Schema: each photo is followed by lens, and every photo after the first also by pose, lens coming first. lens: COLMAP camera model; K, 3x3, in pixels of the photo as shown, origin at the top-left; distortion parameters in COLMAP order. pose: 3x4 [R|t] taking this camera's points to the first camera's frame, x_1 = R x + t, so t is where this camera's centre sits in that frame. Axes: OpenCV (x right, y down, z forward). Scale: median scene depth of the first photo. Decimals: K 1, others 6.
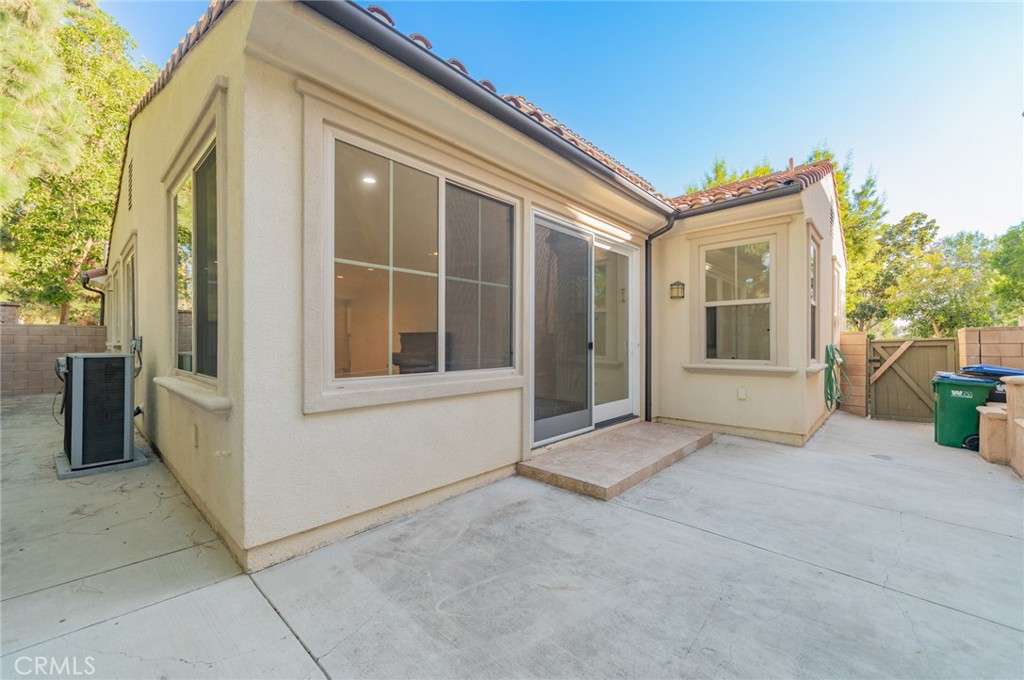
lens RADIAL K [[399.4, 0, 511.0], [0, 399.4, 337.4], [0, 0, 1]] dist [0.010168, -0.001661]
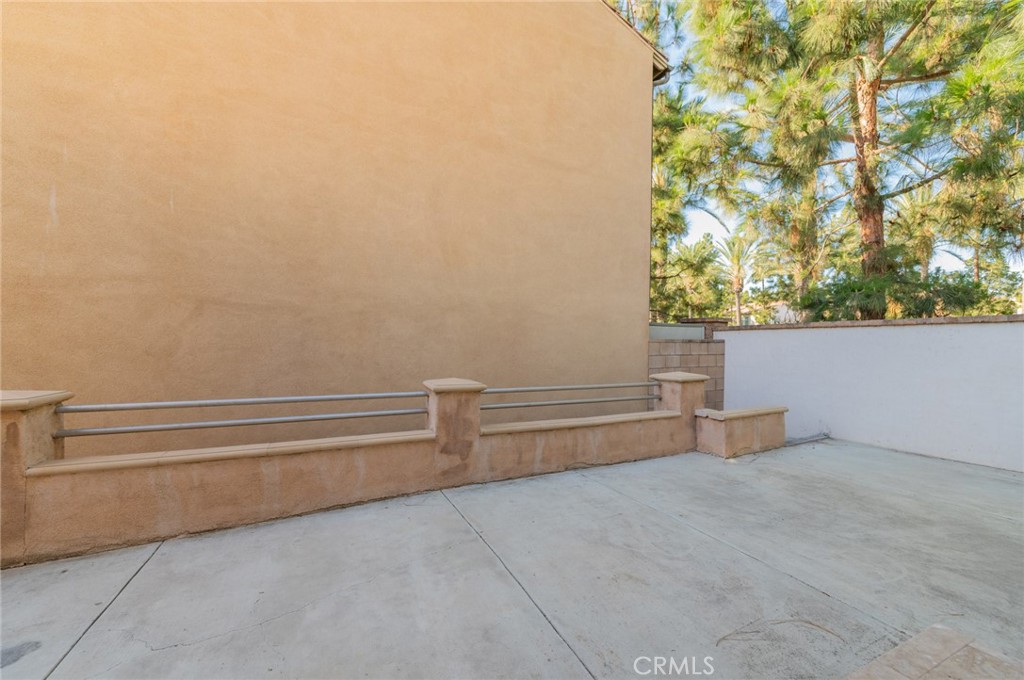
lens RADIAL K [[399.4, 0, 506.9], [0, 399.4, 340.6], [0, 0, 1]] dist [0.010168, -0.001661]
pose [[-0.921415, -0.007900, 0.388501, 0.733416], [-0.012199, 0.999889, -0.008602, 0.029935], [-0.388390, -0.012665, -0.921408, 2.265936]]
